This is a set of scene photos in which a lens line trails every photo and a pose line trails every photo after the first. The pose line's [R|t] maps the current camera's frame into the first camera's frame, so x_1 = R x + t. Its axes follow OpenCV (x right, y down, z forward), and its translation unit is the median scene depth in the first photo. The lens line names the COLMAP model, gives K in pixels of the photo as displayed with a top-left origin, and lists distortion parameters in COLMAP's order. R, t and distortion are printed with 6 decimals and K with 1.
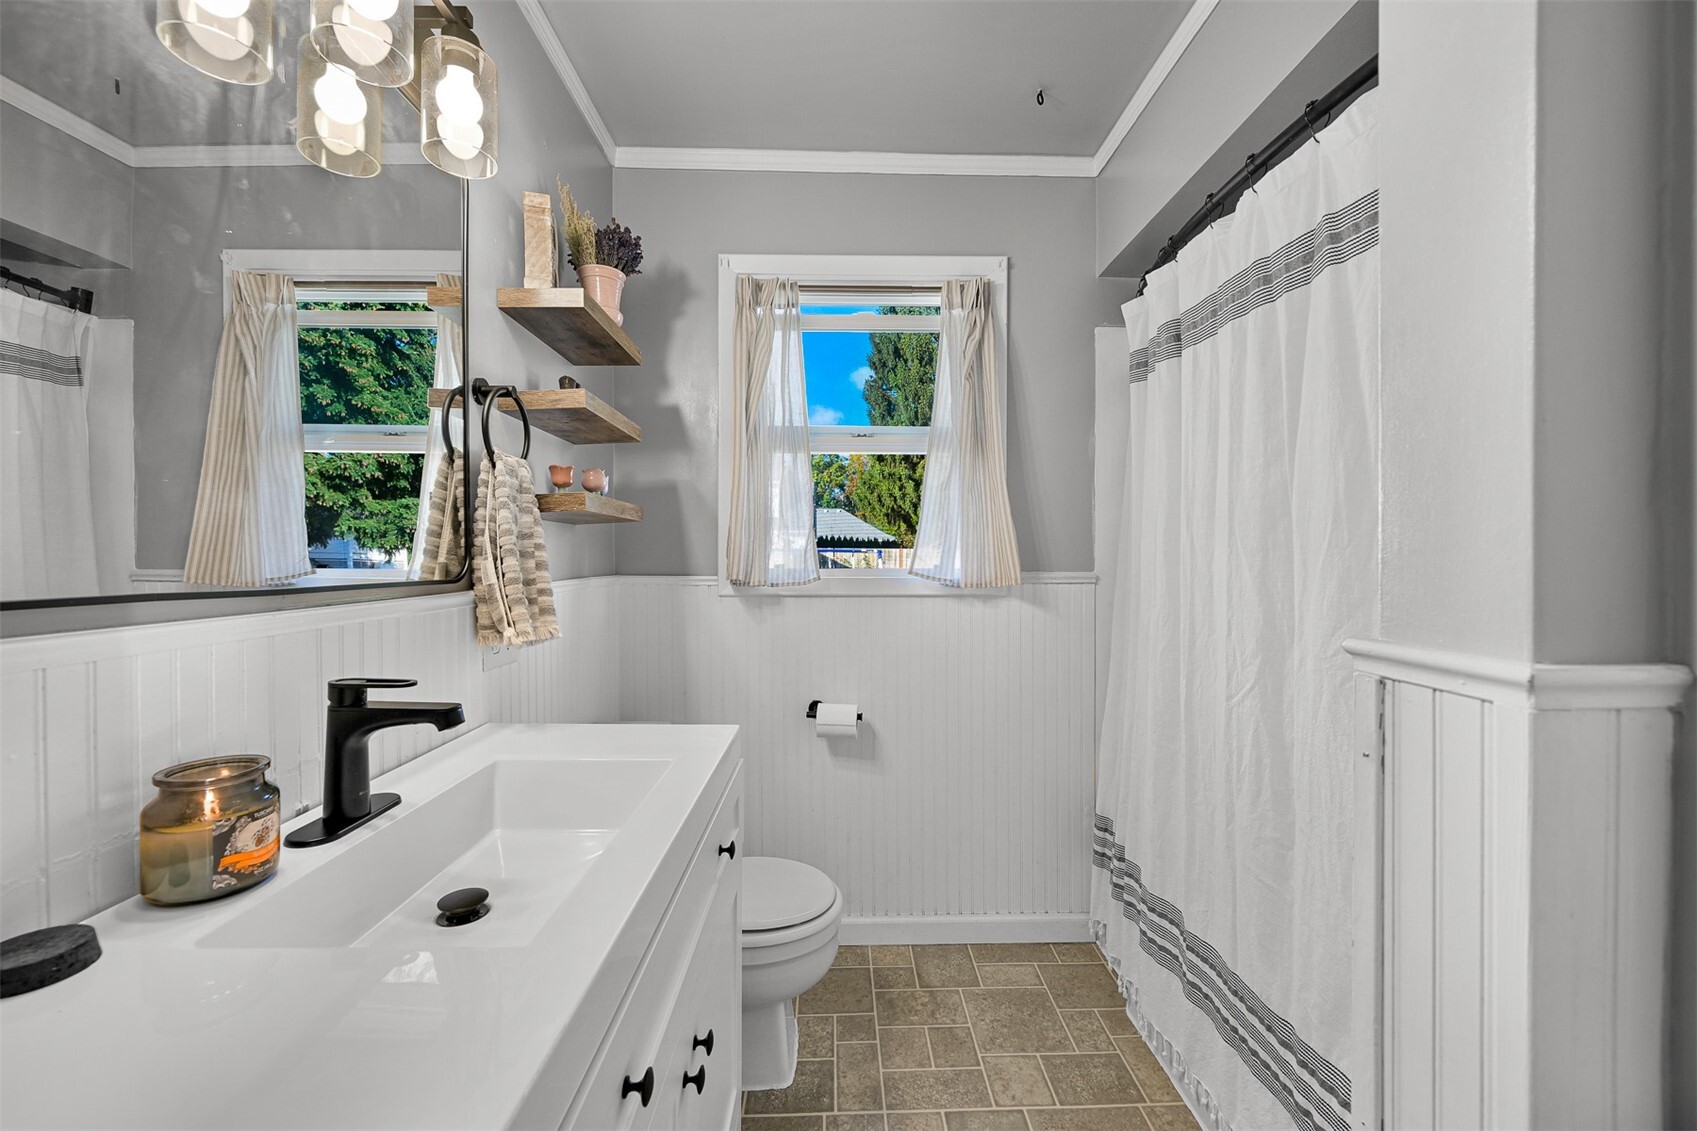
lens RADIAL K [[671.9, 0, 847.3], [0, 671.9, 572.6], [0, 0, 1]] dist [0.000240, 0.000026]
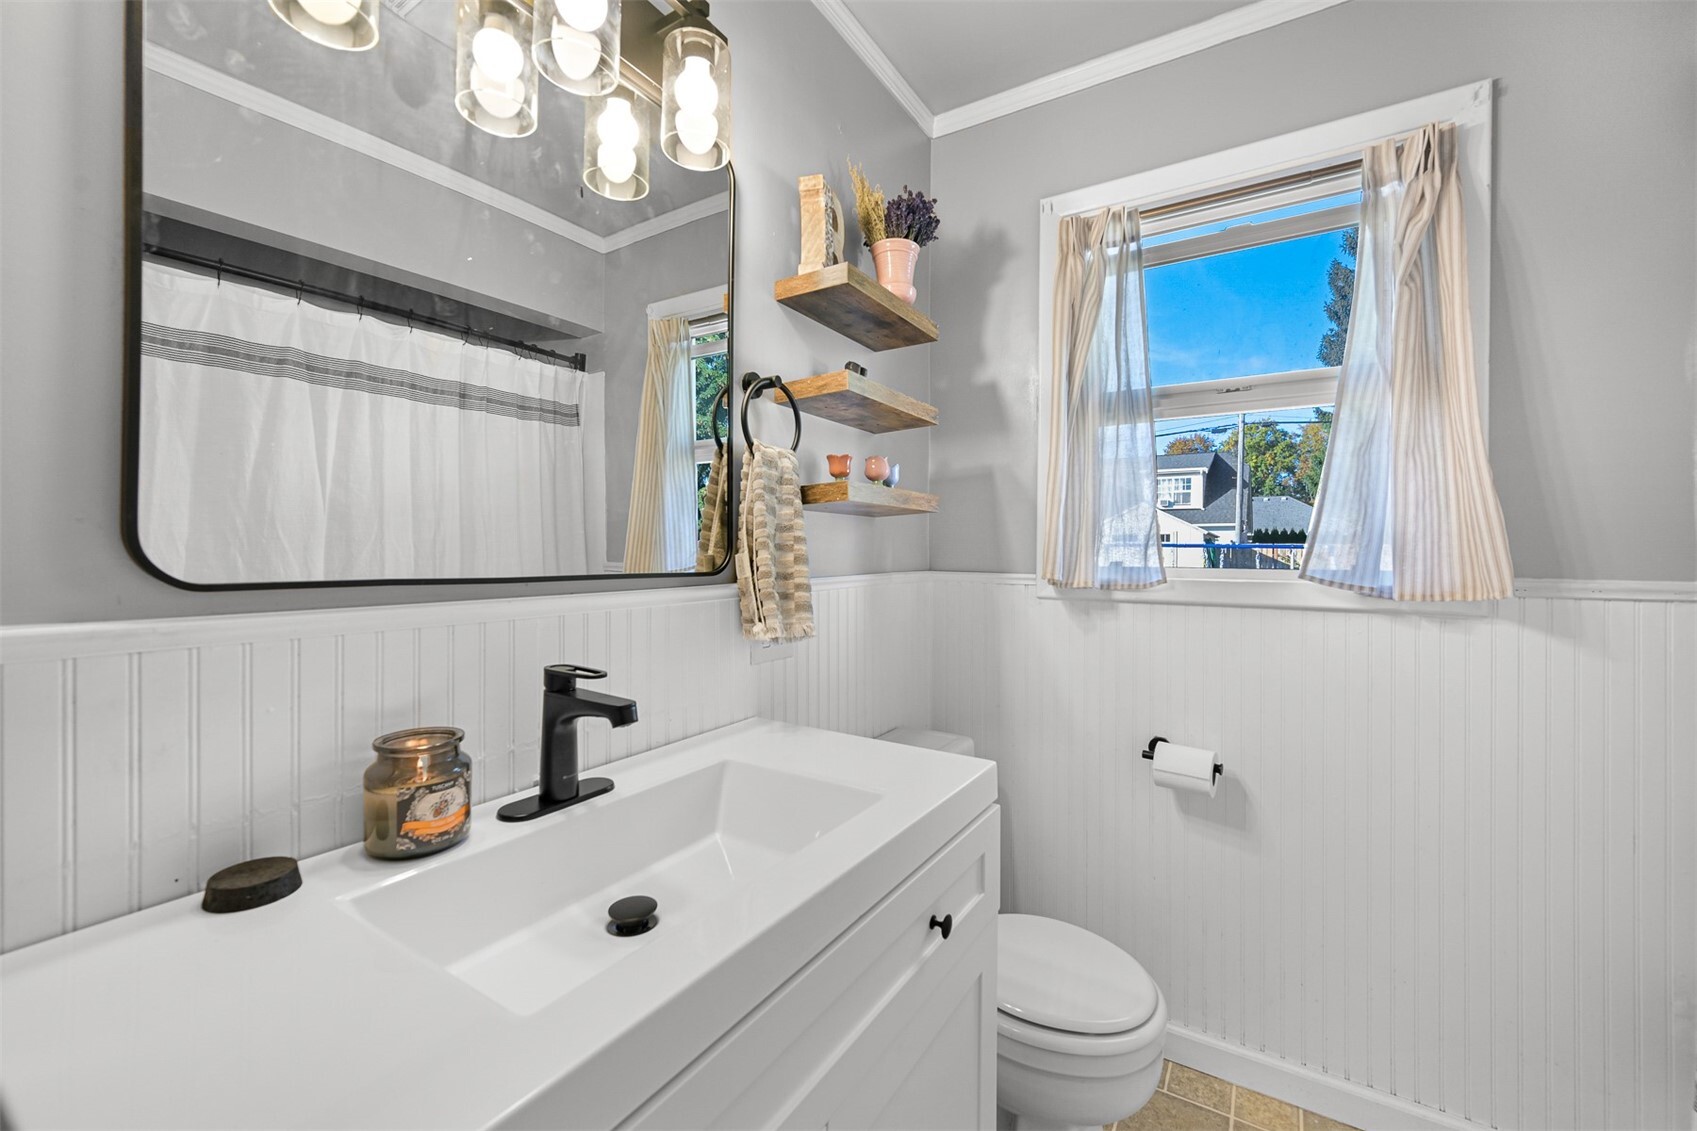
lens RADIAL K [[686.2, 0, 853.4], [0, 686.2, 557.3], [0, 0, 1]] dist [-0.000852, -0.000226]
pose [[0.839266, 0.008330, -0.543657, 0.131151], [-0.017720, 0.999771, -0.012036, -0.002833], [0.543432, 0.019735, 0.839221, 0.209484]]
